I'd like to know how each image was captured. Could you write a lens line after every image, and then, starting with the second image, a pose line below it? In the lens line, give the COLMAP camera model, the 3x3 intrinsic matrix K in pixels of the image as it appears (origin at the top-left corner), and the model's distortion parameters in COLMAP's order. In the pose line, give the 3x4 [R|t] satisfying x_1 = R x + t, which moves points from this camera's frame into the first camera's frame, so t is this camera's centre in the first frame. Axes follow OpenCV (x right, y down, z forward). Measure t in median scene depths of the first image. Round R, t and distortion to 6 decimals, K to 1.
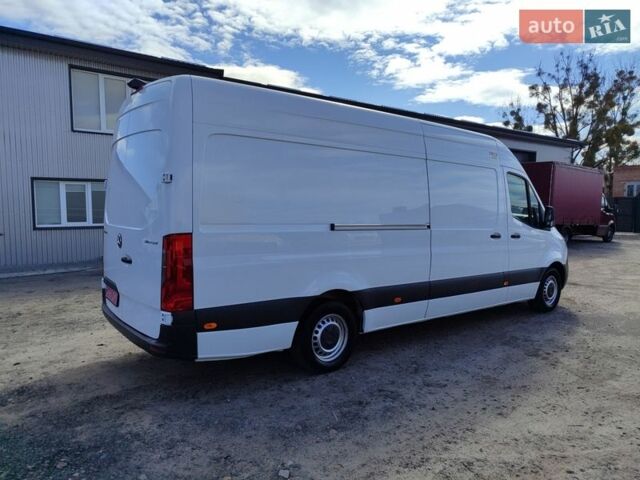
lens RADIAL K [[459.5, 0, 318.2], [0, 459.5, 237.2], [0, 0, 1]] dist [0.025604, -0.019896]
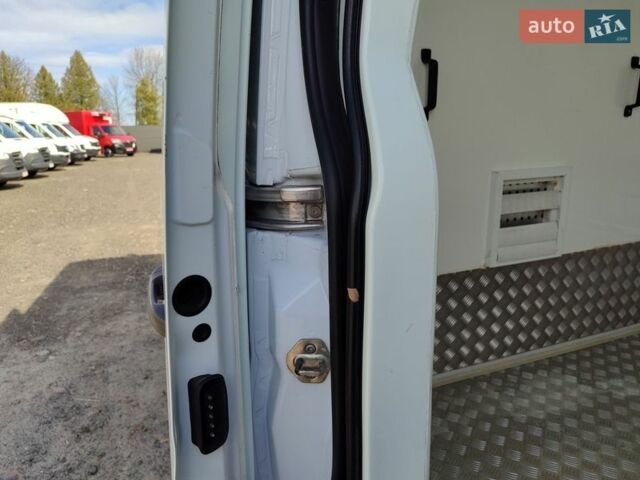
lens RADIAL K [[459.5, 0, 317.6], [0, 459.5, 238.4], [0, 0, 1]] dist [0.025604, -0.019896]
pose [[-0.365103, 0.206795, -0.907709, 0.454450], [-0.053667, 0.968721, 0.242281, -0.067019], [0.929419, 0.137172, -0.342585, 1.335370]]
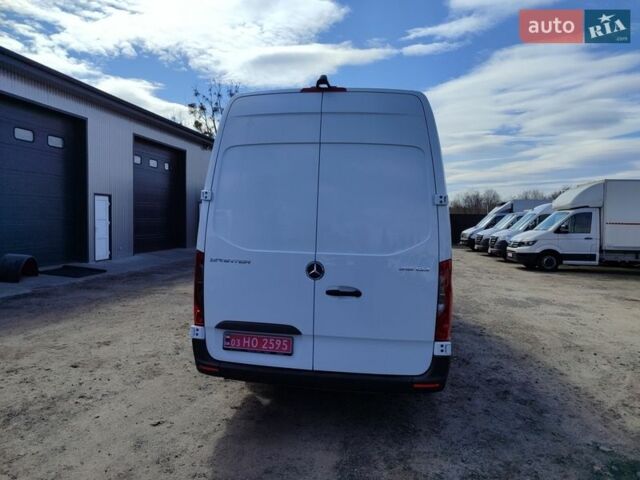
lens RADIAL K [[459.5, 0, 319.6], [0, 459.5, 242.8], [0, 0, 1]] dist [0.025604, -0.019896]
pose [[0.727484, -0.025986, 0.685632, -0.963302], [0.030714, 0.999514, 0.005295, -0.044907], [-0.685437, 0.017207, 0.727929, 0.404469]]
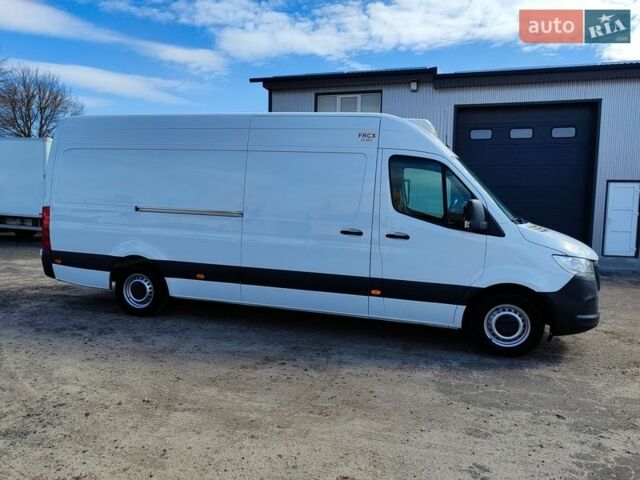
lens RADIAL K [[459.5, 0, 316.1], [0, 459.5, 238.4], [0, 0, 1]] dist [0.025604, -0.019896]
pose [[0.592676, 0.074276, -0.802009, 1.493135], [-0.074825, 0.996510, 0.036994, -0.026685], [0.801958, 0.038085, 0.596165, 0.639364]]
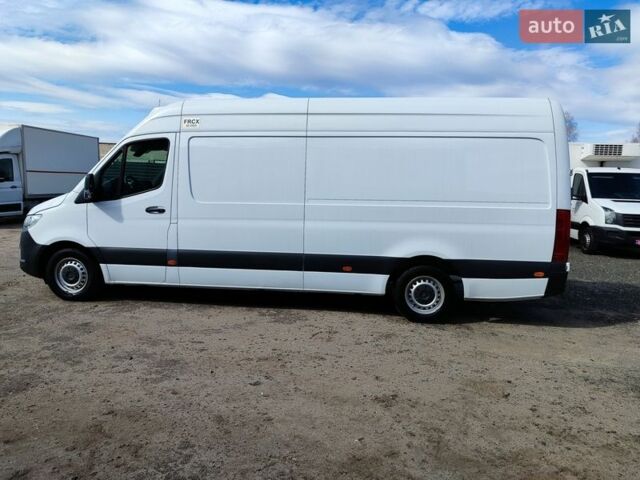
lens RADIAL K [[459.5, 0, 319.3], [0, 459.5, 242.8], [0, 0, 1]] dist [0.025604, -0.019896]
pose [[-0.711957, -0.116750, 0.692449, -0.928616], [0.009787, 0.984337, 0.176027, -0.171685], [-0.702154, 0.132100, -0.699663, 2.516559]]
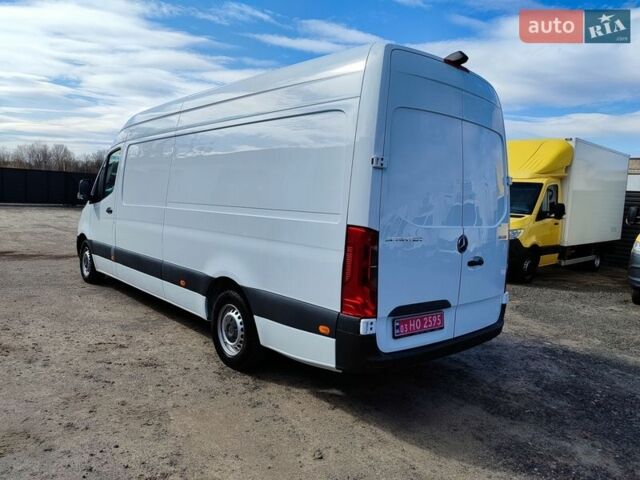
lens RADIAL K [[459.5, 0, 323.1], [0, 459.5, 243.8], [0, 0, 1]] dist [0.025604, -0.019896]
pose [[-0.074053, -0.111134, 0.991043, -1.231898], [0.010995, 0.993620, 0.112245, -0.089240], [-0.997194, 0.019208, -0.072358, 1.303220]]
